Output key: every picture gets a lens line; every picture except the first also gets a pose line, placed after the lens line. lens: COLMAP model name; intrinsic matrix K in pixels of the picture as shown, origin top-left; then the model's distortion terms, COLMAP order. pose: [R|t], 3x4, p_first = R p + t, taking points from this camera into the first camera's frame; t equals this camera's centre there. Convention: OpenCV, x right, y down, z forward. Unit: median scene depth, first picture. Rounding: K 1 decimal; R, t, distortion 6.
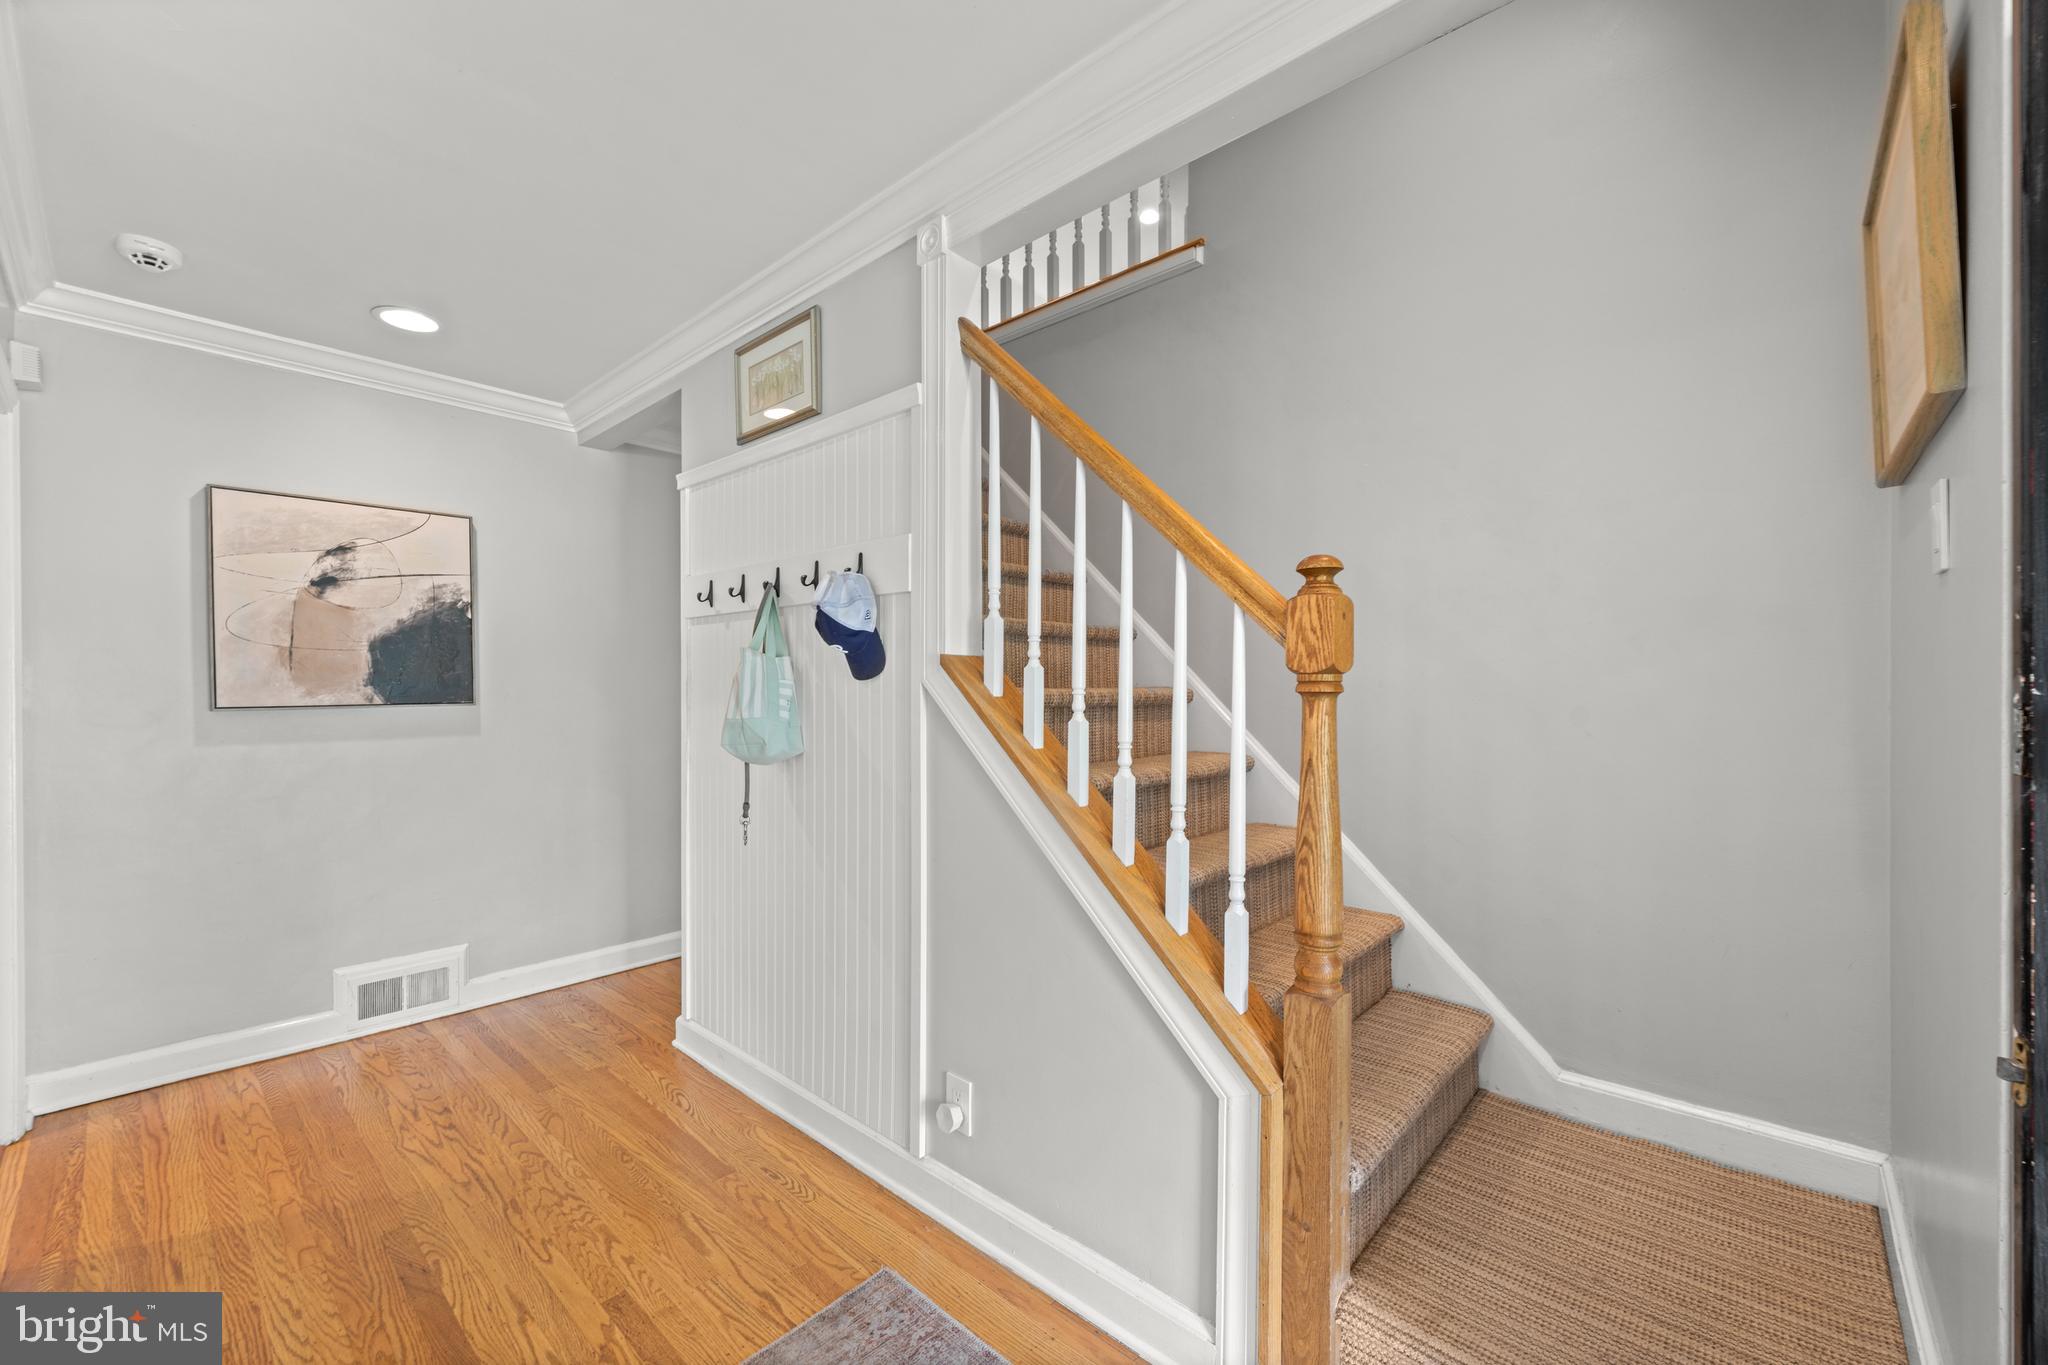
lens RADIAL K [[819.8, 0, 1023.9], [0, 819.8, 688.6], [0, 0, 1]] dist [-0.000130, 0.000012]
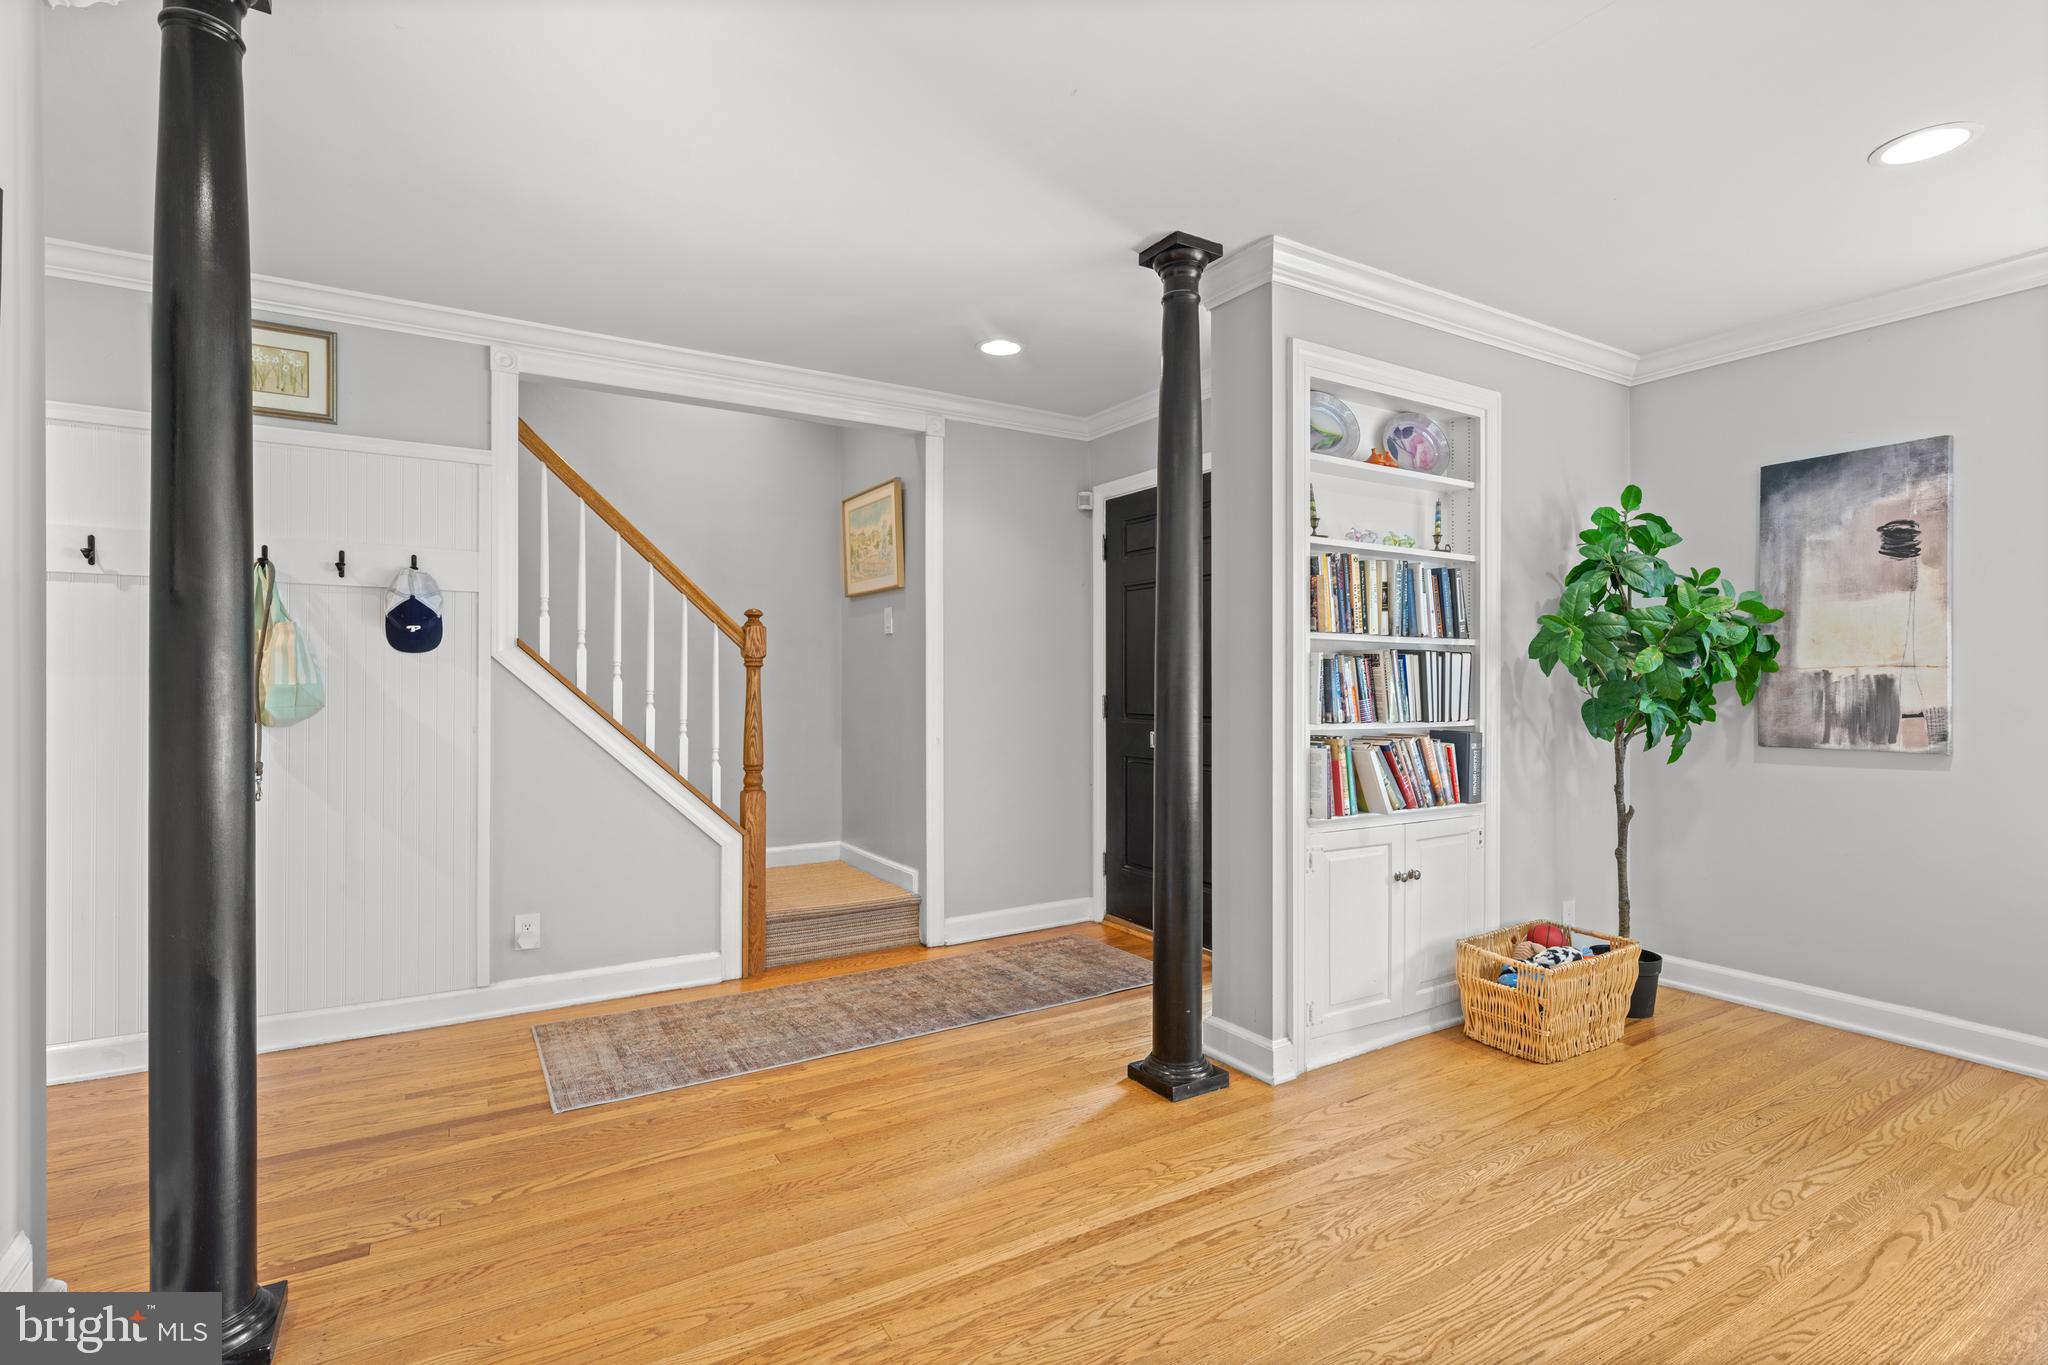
lens RADIAL K [[960.6, 0, 1024.0], [0, 960.6, 682.5], [0, 0, 1]] dist [-0.000172, -0.000055]
pose [[0.284535, 0.004067, 0.958657, -1.513229], [-0.001050, 0.999992, -0.003931, 0.044425], [-0.958665, 0.000112, 0.284536, -0.392348]]
